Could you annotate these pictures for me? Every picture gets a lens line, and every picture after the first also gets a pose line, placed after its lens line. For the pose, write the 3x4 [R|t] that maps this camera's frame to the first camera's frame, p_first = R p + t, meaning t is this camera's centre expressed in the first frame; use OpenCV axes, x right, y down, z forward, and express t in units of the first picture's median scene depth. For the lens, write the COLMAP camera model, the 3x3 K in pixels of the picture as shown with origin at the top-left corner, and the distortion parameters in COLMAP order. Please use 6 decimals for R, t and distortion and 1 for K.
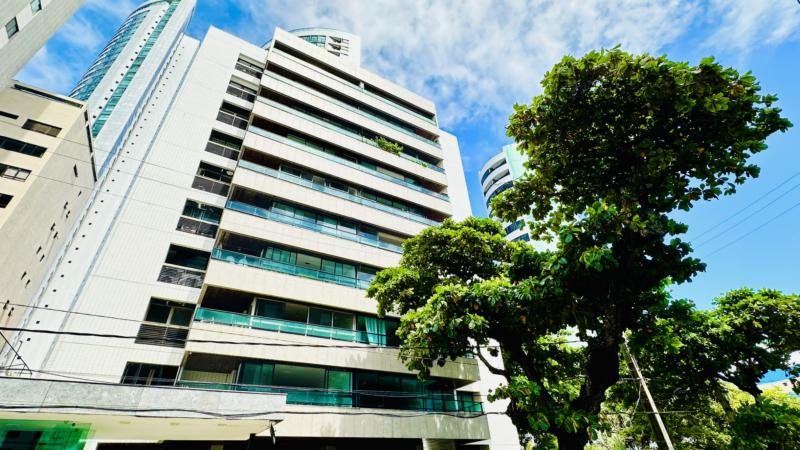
lens RADIAL K [[378.9, 0, 398.7], [0, 378.9, 224.1], [0, 0, 1]] dist [0.003096, 0.000340]
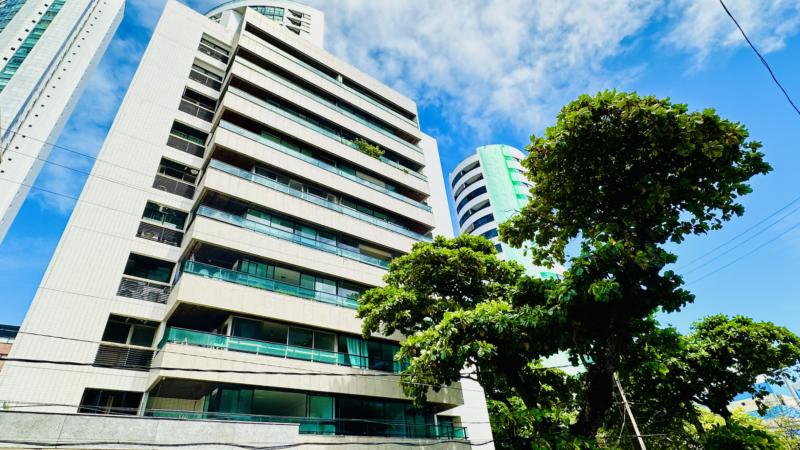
lens RADIAL K [[428.4, 0, 400.5], [0, 428.4, 224.8], [0, 0, 1]] dist [0.003831, 0.000513]
pose [[0.992313, 0.041120, 0.116725, -0.105989], [-0.041218, 0.999149, -0.001577, -0.038895], [-0.116690, -0.003246, 0.993163, -0.064632]]
